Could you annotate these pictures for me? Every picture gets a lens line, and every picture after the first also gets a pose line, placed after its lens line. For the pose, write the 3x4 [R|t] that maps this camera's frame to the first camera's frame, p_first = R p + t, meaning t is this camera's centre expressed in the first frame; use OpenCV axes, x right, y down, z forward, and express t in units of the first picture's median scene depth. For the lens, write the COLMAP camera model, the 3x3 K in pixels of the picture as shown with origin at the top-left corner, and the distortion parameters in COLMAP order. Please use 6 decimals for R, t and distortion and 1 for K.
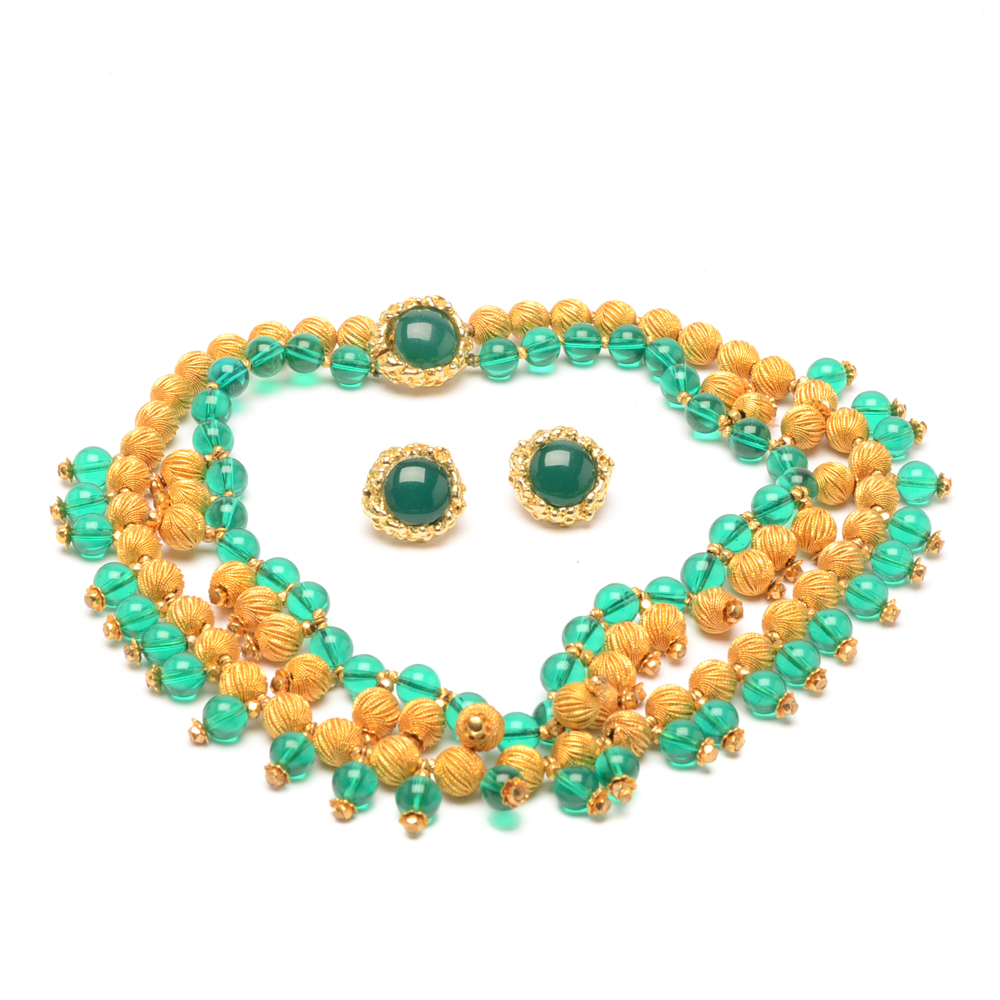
lens RADIAL K [[3576.7, 0, 499.8], [0, 3576.7, 500.2], [0, 0, 1]] dist [-0.101081, 0.000000]
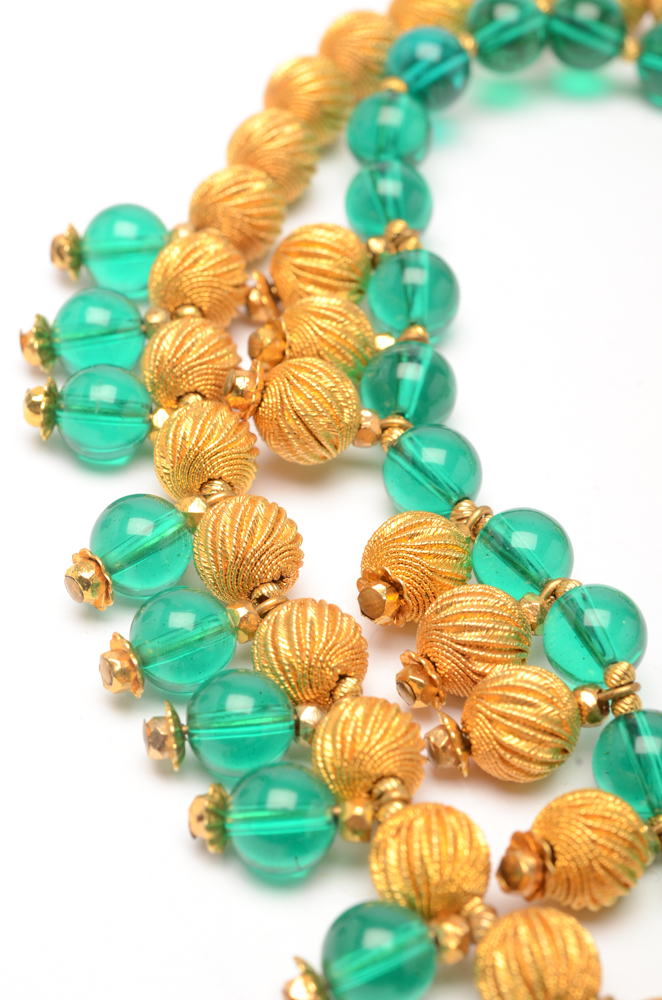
lens RADIAL K [[2619.4, 0, 330.9], [0, 2619.4, 499.3], [0, 0, 1]] dist [-0.039123, 0.000000]
pose [[0.993658, 0.081538, -0.077425, -0.060416], [-0.070173, 0.987718, 0.139606, -0.027043], [0.087857, -0.133288, 0.987176, 0.683292]]
